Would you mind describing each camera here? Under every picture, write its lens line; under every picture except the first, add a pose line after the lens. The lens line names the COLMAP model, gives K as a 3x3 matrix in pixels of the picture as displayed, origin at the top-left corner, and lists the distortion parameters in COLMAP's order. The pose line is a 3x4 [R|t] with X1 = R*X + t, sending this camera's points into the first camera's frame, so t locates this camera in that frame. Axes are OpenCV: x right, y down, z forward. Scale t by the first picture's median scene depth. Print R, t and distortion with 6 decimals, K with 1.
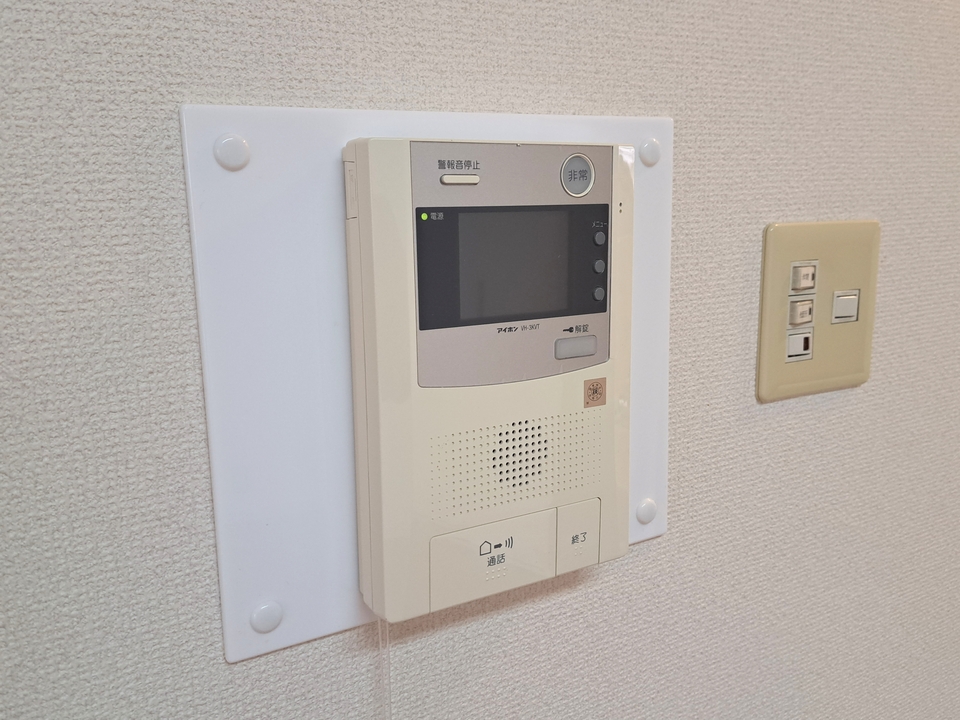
lens RADIAL K [[701.1, 0, 480.2], [0, 701.1, 364.8], [0, 0, 1]] dist [0.064339, -0.096026]
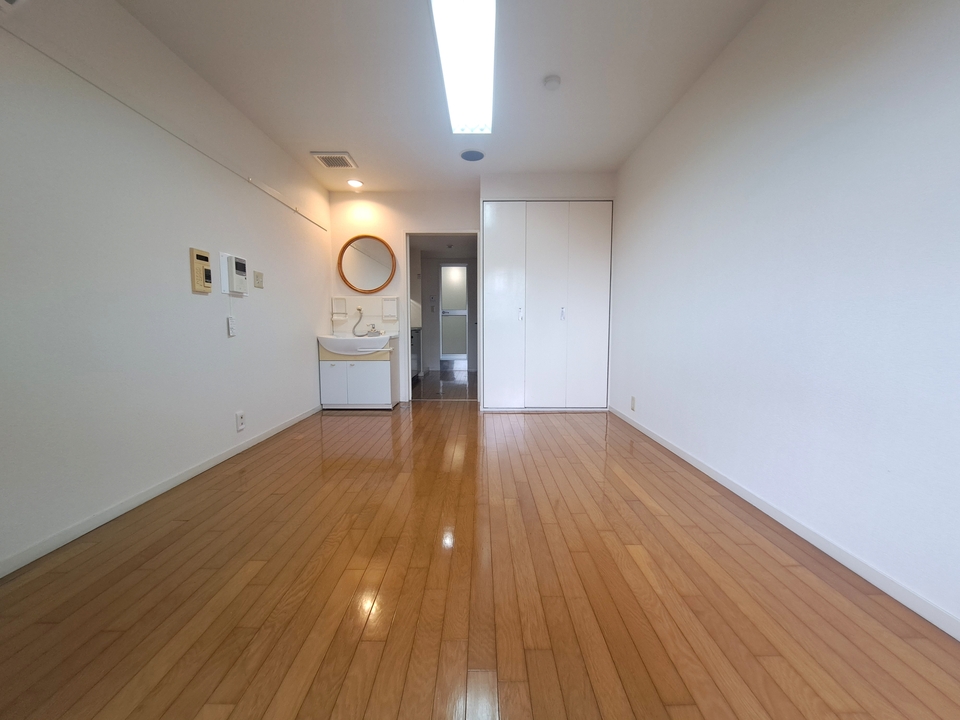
lens RADIAL K [[381.5, 0, 480.0], [0, 381.5, 360.0], [0, 0, 1]] dist [-0.019506, -0.000180]
pose [[0.471628, -0.050647, 0.880342, -4.265628], [0.137981, 0.990290, -0.016949, 2.388636], [-0.870935, 0.129464, 0.474037, -6.229776]]
